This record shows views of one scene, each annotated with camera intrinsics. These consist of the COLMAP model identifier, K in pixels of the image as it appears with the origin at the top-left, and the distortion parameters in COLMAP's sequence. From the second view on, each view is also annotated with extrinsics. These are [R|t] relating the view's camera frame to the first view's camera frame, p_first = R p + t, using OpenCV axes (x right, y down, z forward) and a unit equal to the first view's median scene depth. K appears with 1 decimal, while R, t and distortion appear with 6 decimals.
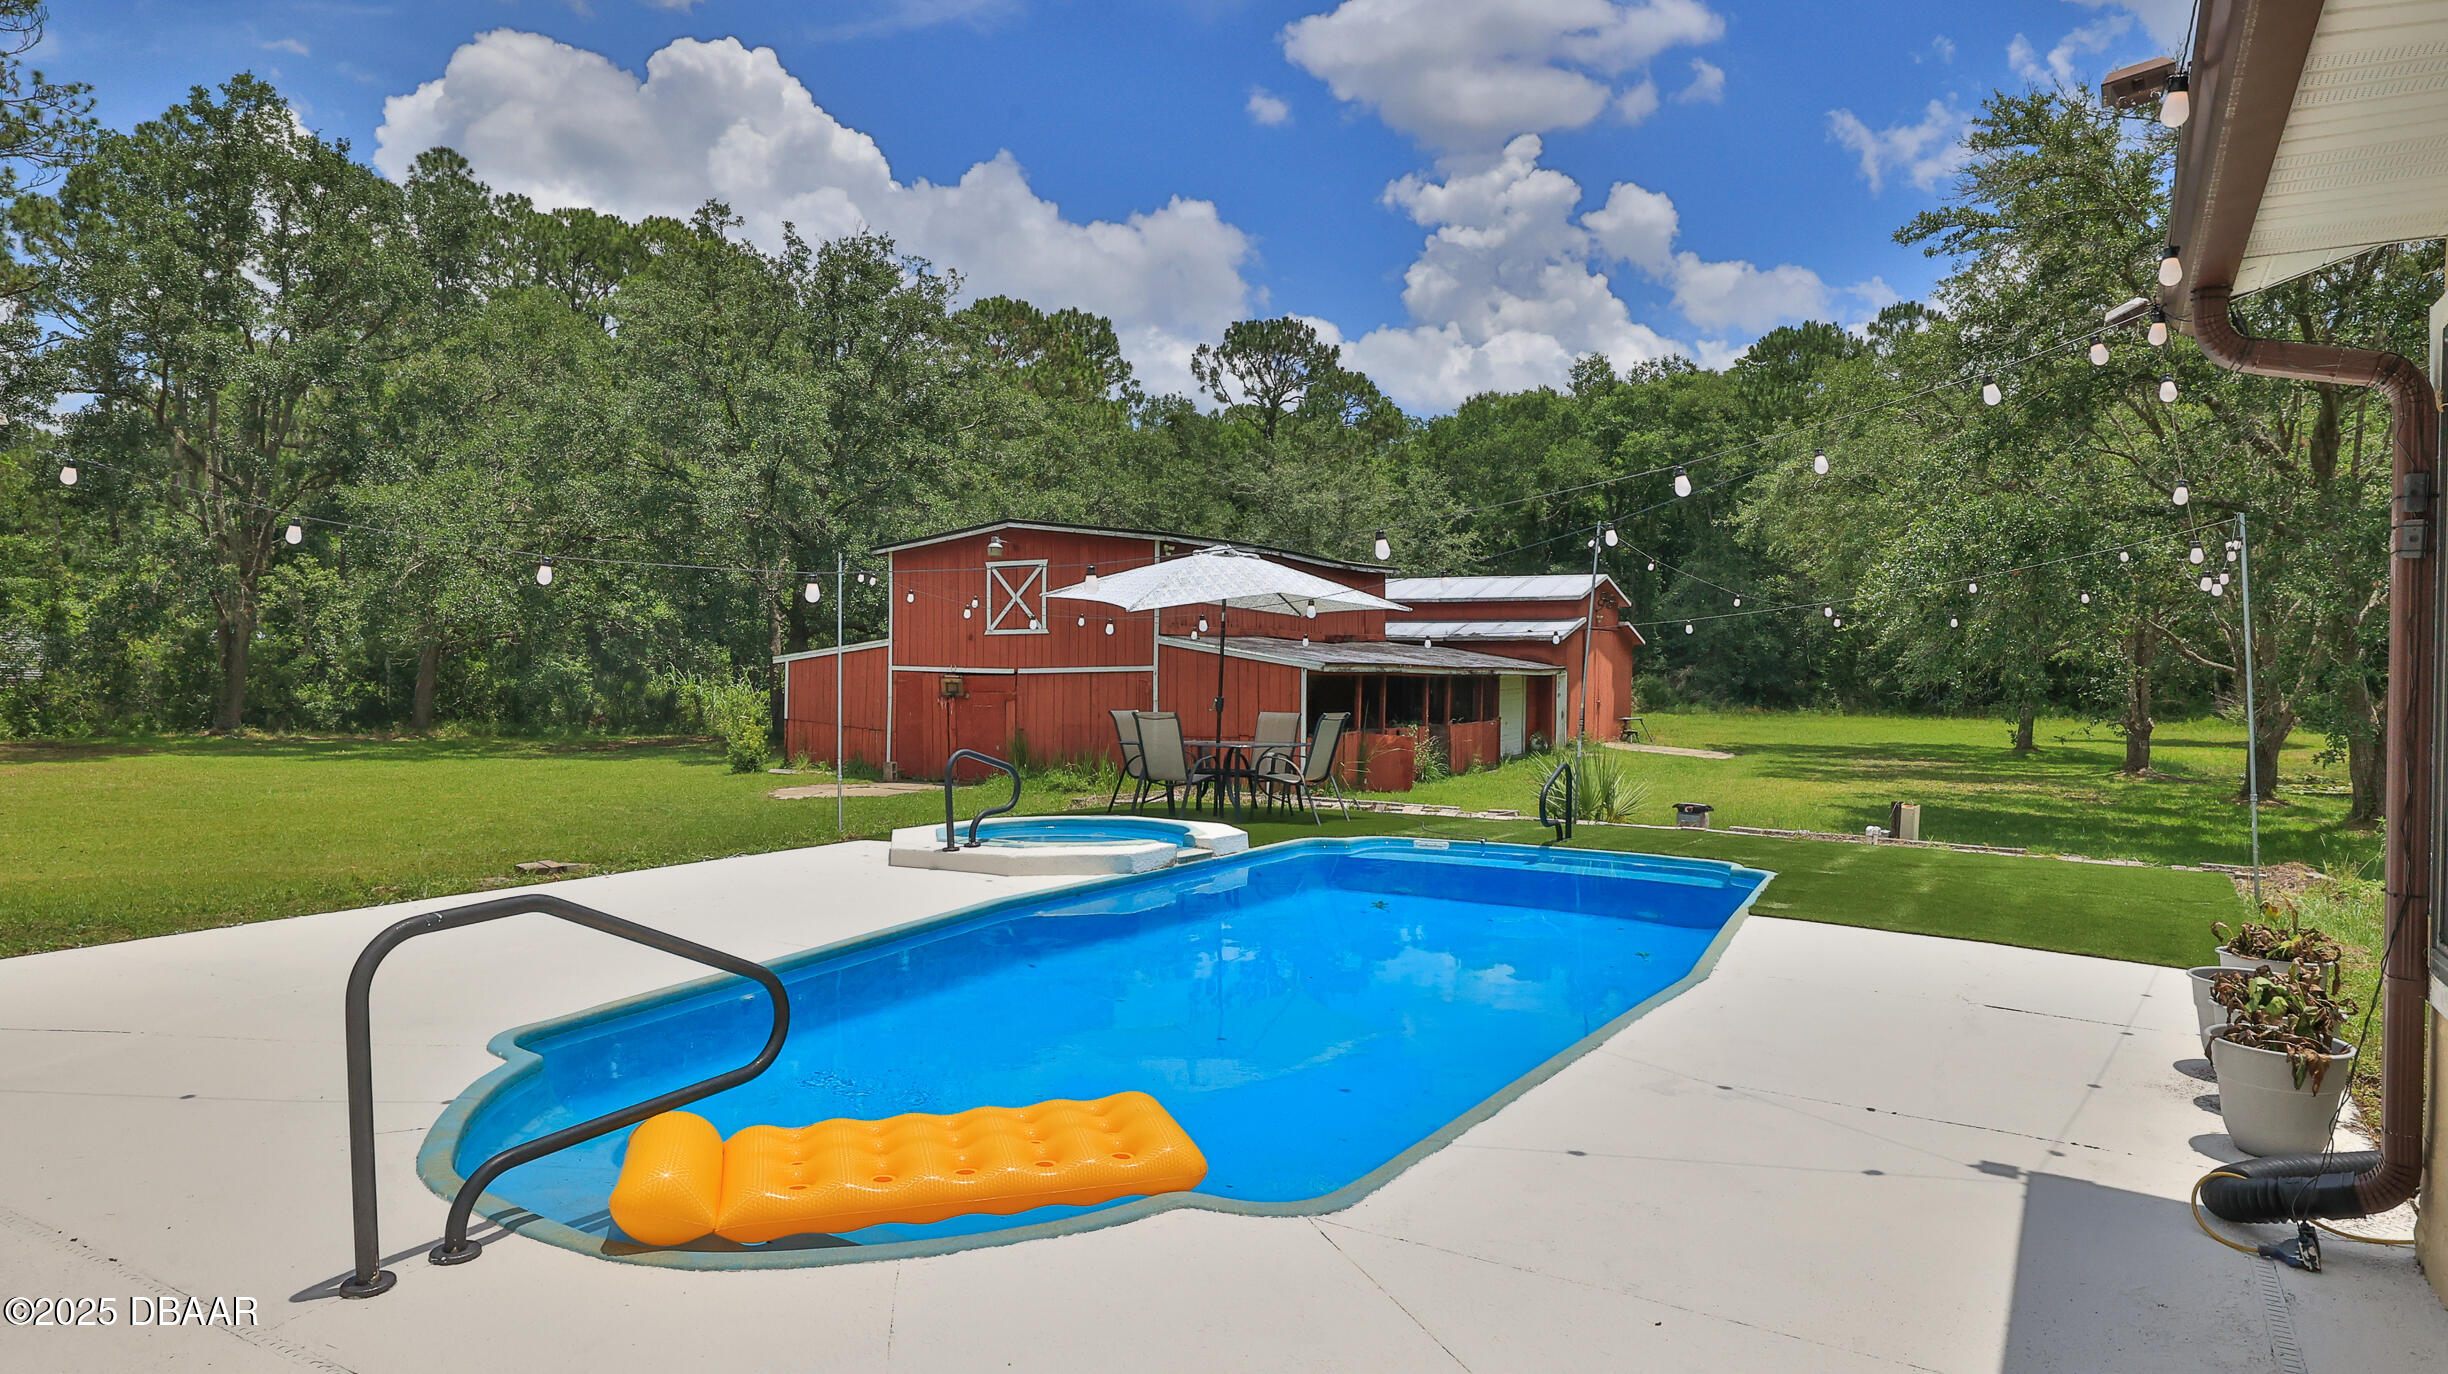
lens RADIAL K [[1485.2, 0, 1220.9], [0, 1485.2, 687.4], [0, 0, 1]] dist [-0.007048, -0.000545]
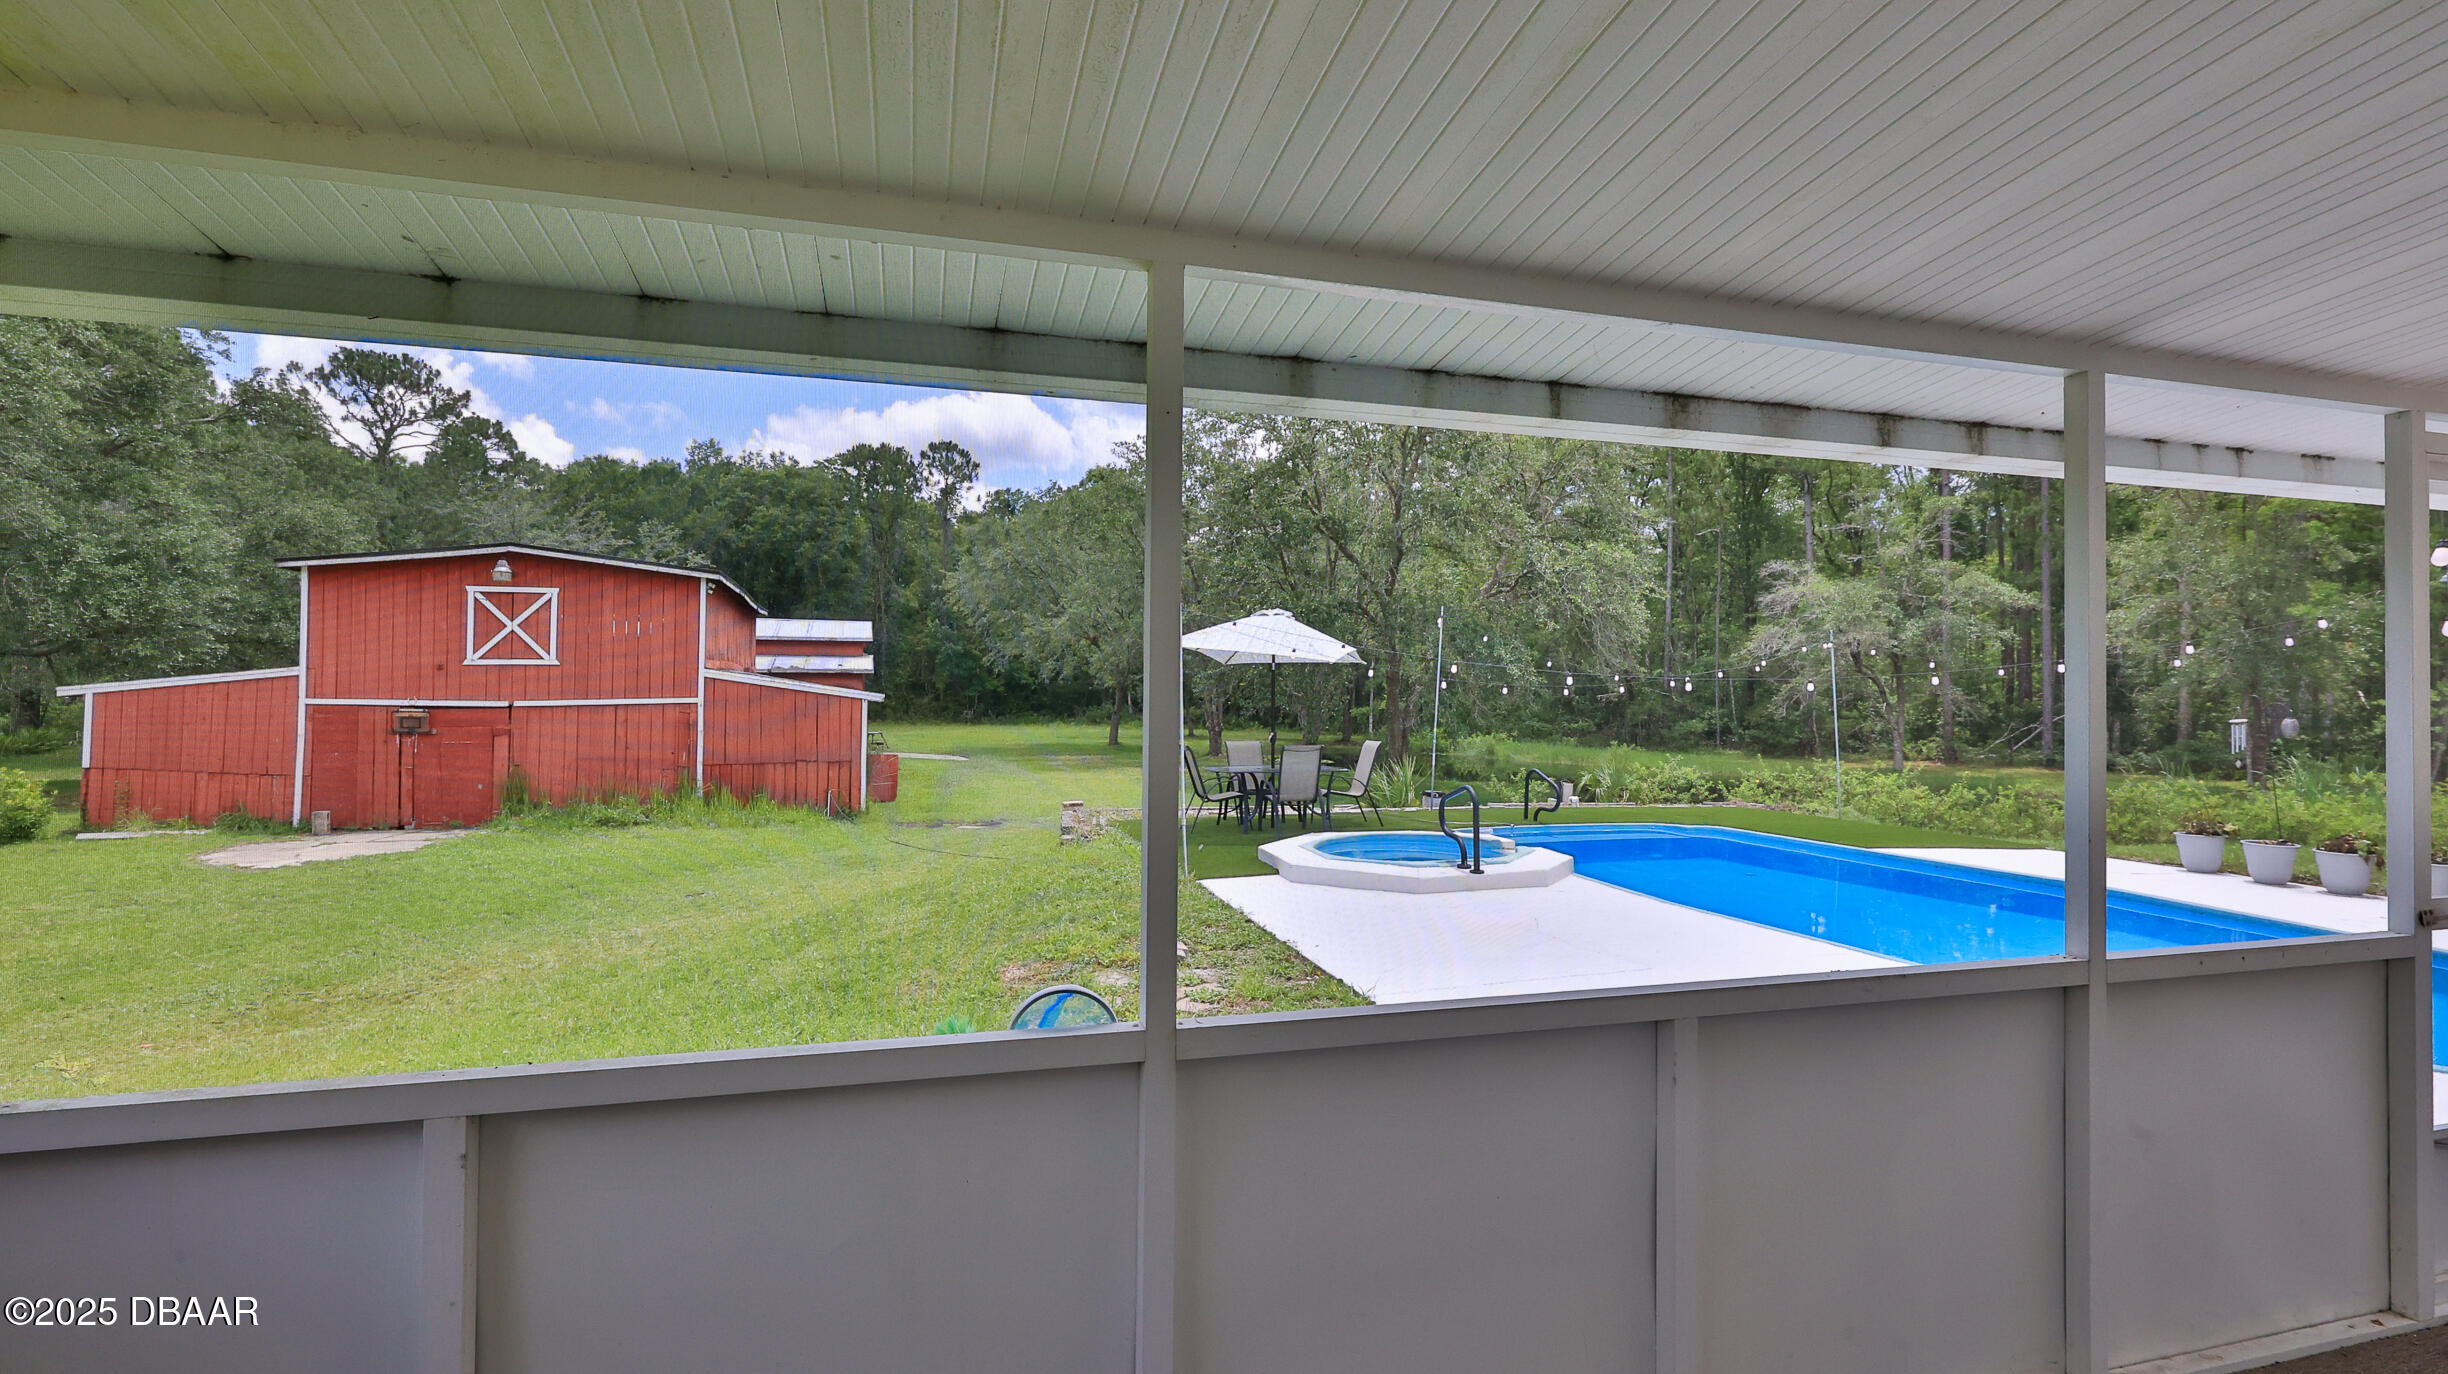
lens RADIAL K [[1079.4, 0, 1225.4], [0, 1079.4, 675.9], [0, 0, 1]] dist [-0.012291, -0.000089]
pose [[0.673749, 0.008016, 0.738917, -0.305907], [0.009556, 0.999763, -0.019559, -0.010159], [-0.738899, 0.020239, 0.673513, 0.189099]]
